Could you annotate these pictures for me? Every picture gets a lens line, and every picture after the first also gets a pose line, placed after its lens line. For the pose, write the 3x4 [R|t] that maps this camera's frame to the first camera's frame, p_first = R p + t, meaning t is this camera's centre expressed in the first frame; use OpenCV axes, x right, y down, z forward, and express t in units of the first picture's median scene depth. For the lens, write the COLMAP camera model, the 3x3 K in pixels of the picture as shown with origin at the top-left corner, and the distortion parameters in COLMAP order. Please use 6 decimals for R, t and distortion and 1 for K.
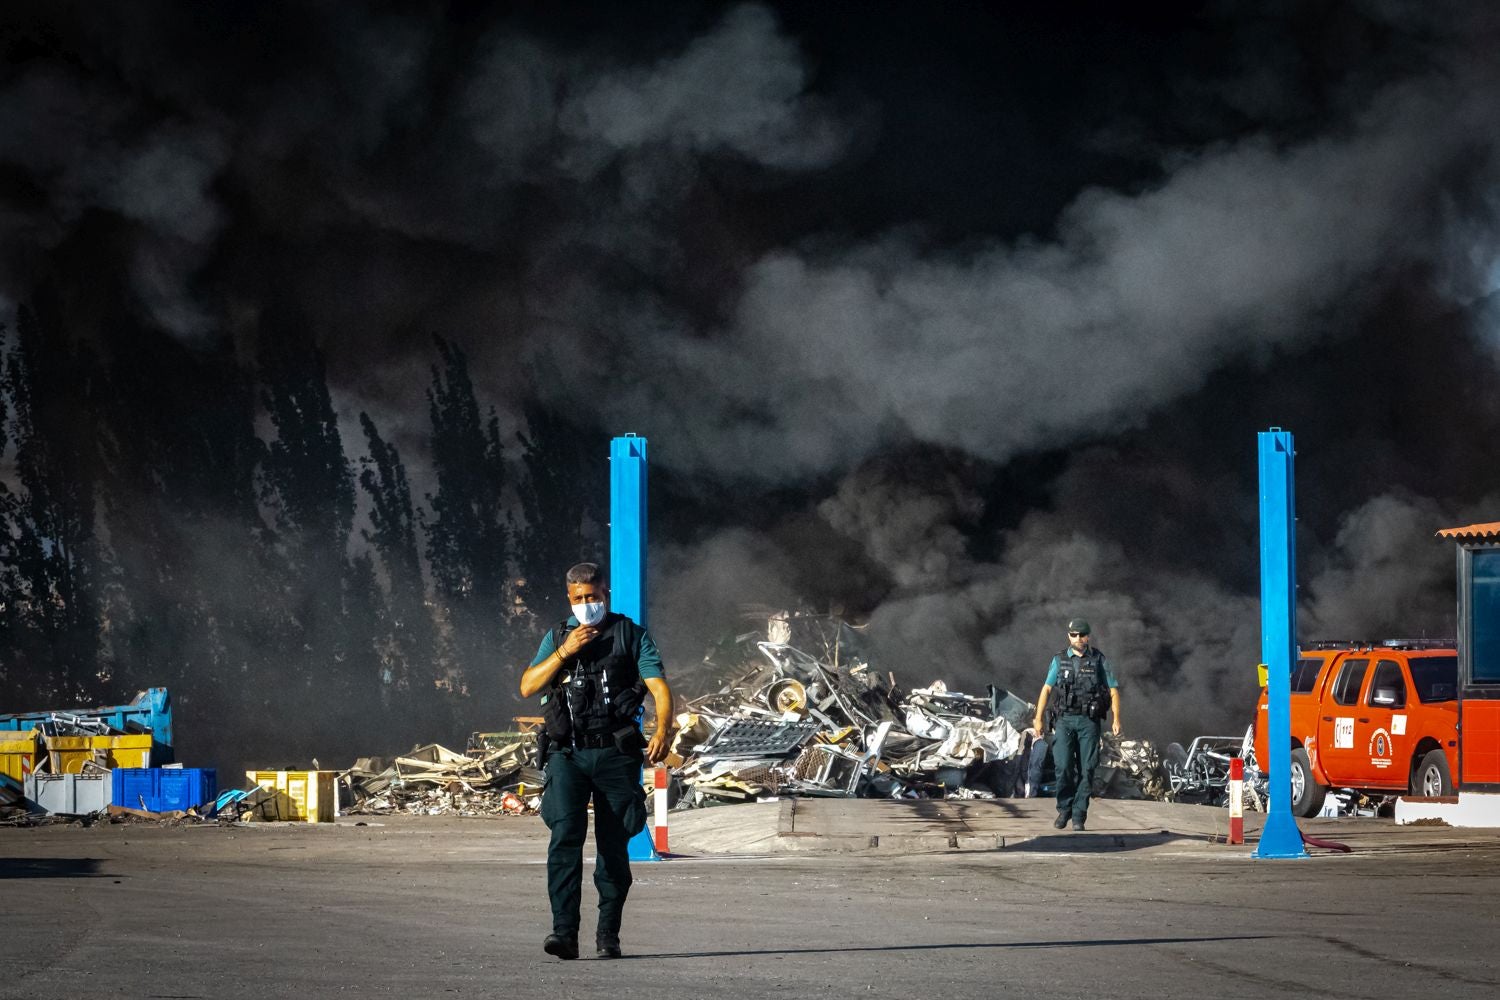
lens RADIAL K [[6932.1, 0, 750.0], [0, 6932.1, 500.0], [0, 0, 1]] dist [-0.407741, 0.636308]
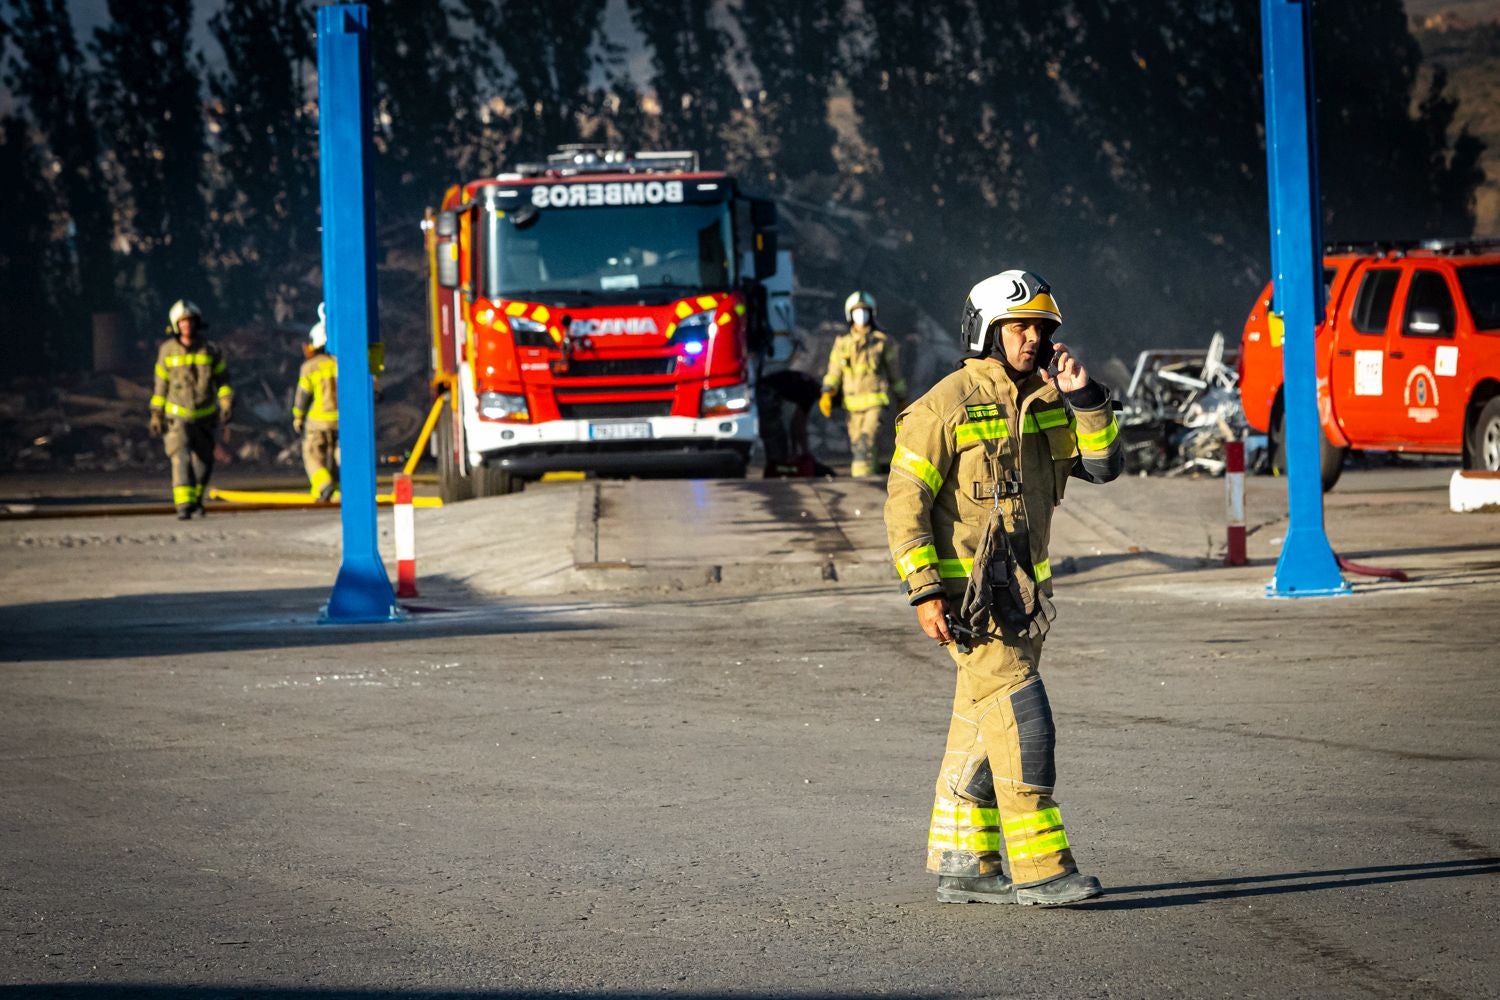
lens RADIAL K [[6932.1, 0, 750.0], [0, 6932.1, 500.0], [0, 0, 1]] dist [-0.407741, 0.636308]
pose [[0.999168, -0.029620, 0.028049, 0.002165], [0.026816, 0.995063, 0.095553, -0.022935], [-0.030741, -0.094722, 0.995029, 0.294994]]
